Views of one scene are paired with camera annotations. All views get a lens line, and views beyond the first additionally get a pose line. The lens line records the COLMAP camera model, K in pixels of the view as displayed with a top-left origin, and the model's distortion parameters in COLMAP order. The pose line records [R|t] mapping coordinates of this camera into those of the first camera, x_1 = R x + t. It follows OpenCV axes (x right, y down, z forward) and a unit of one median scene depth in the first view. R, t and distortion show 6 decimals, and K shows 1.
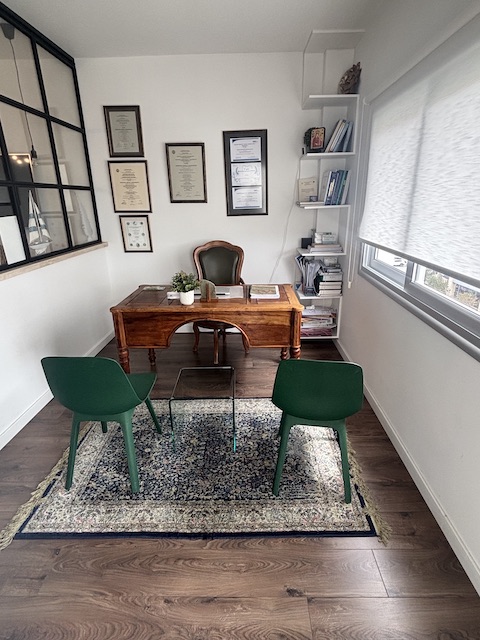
lens RADIAL K [[331.5, 0, 249.7], [0, 331.5, 320.5], [0, 0, 1]] dist [0.002020, -0.021148]
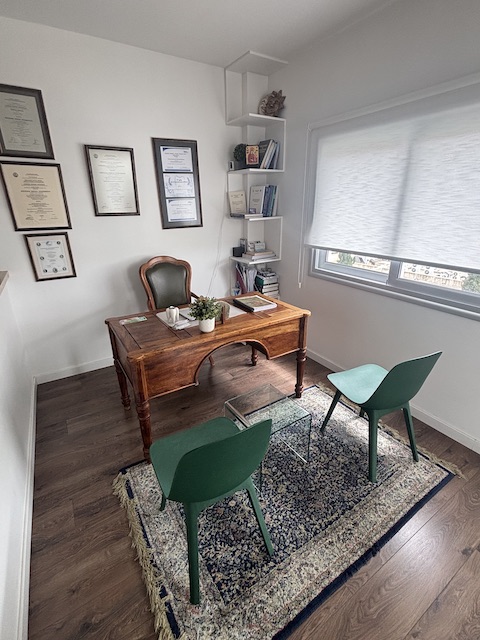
lens RADIAL K [[295.8, 0, 240.0], [0, 295.8, 320.0], [0, 0, 1]] dist [-0.014989, 0.000619]
pose [[0.845243, -0.190502, 0.499273, -0.375950], [0.182055, 0.981062, 0.066124, -0.085352], [-0.502415, 0.035005, 0.863918, 0.191796]]
